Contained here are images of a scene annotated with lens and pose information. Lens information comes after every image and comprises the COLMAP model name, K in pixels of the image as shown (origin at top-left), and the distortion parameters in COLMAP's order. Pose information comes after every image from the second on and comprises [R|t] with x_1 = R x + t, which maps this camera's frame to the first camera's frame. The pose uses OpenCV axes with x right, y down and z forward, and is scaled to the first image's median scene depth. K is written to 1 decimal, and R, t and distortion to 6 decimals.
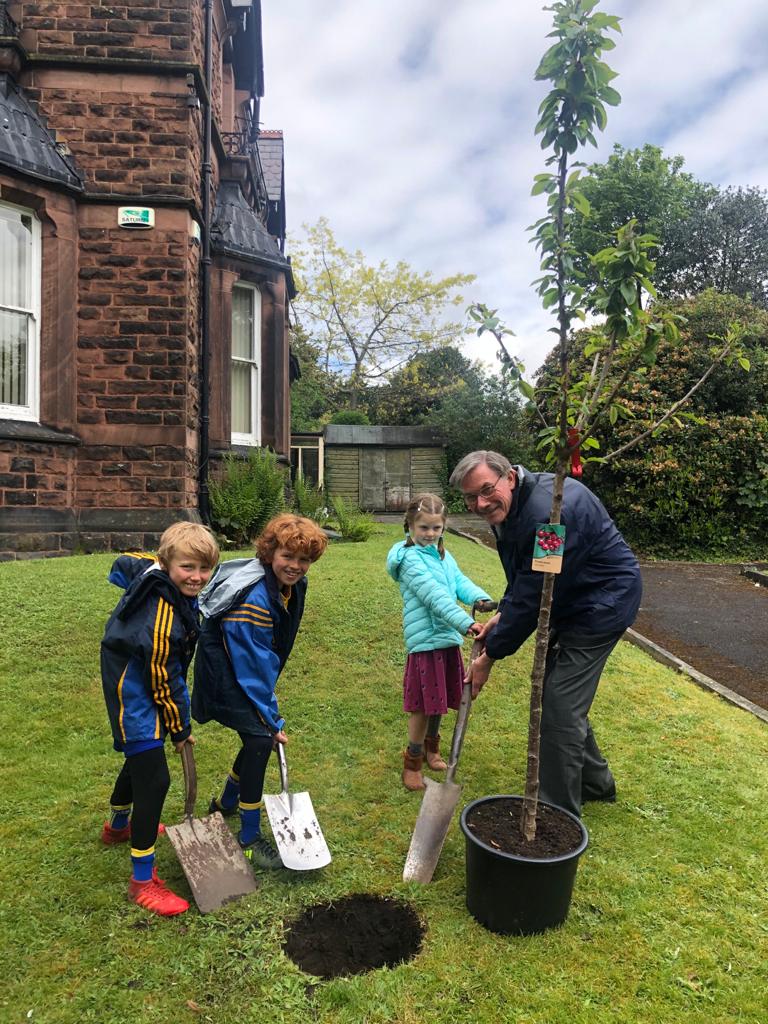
lens RADIAL K [[921.8, 0, 379.0], [0, 921.8, 522.0], [0, 0, 1]] dist [0.000215, -0.006959]
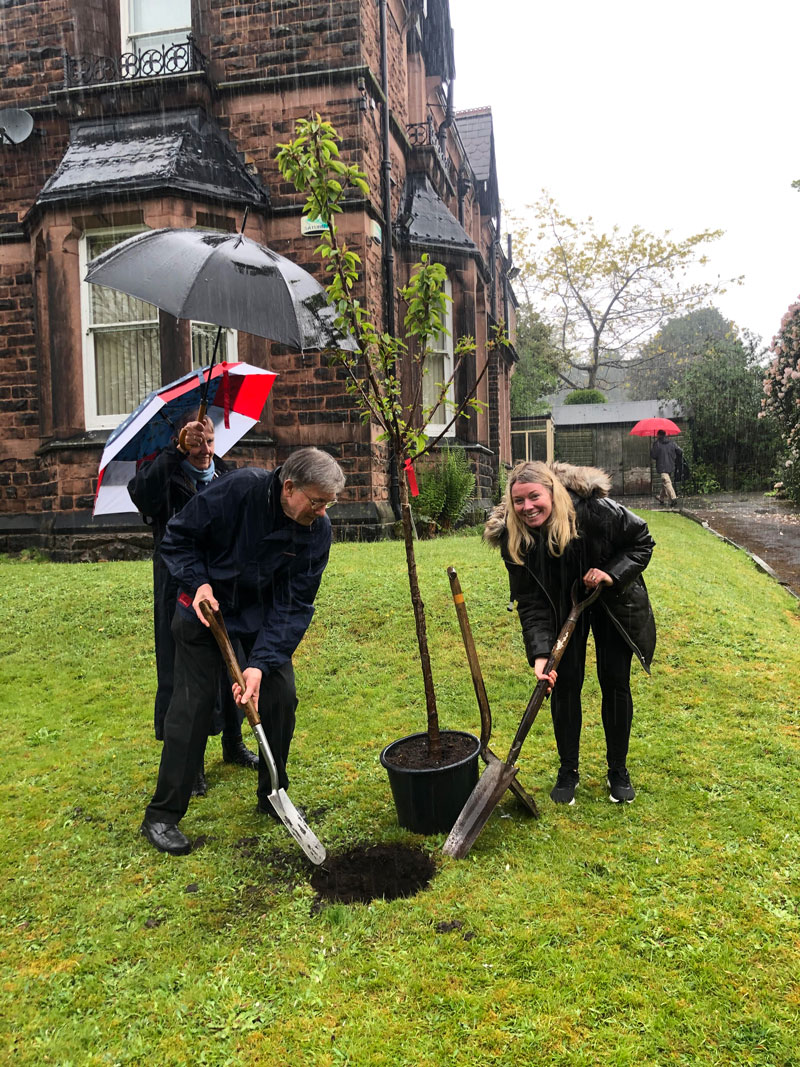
lens RADIAL K [[964.9, 0, 353.4], [0, 964.9, 539.6], [0, 0, 1]] dist [0.007603, -0.005995]
pose [[0.950412, -0.027954, -0.309735, 0.101143], [0.037268, 0.999012, 0.024192, 0.000986], [0.308753, -0.034536, 0.950515, -0.039859]]
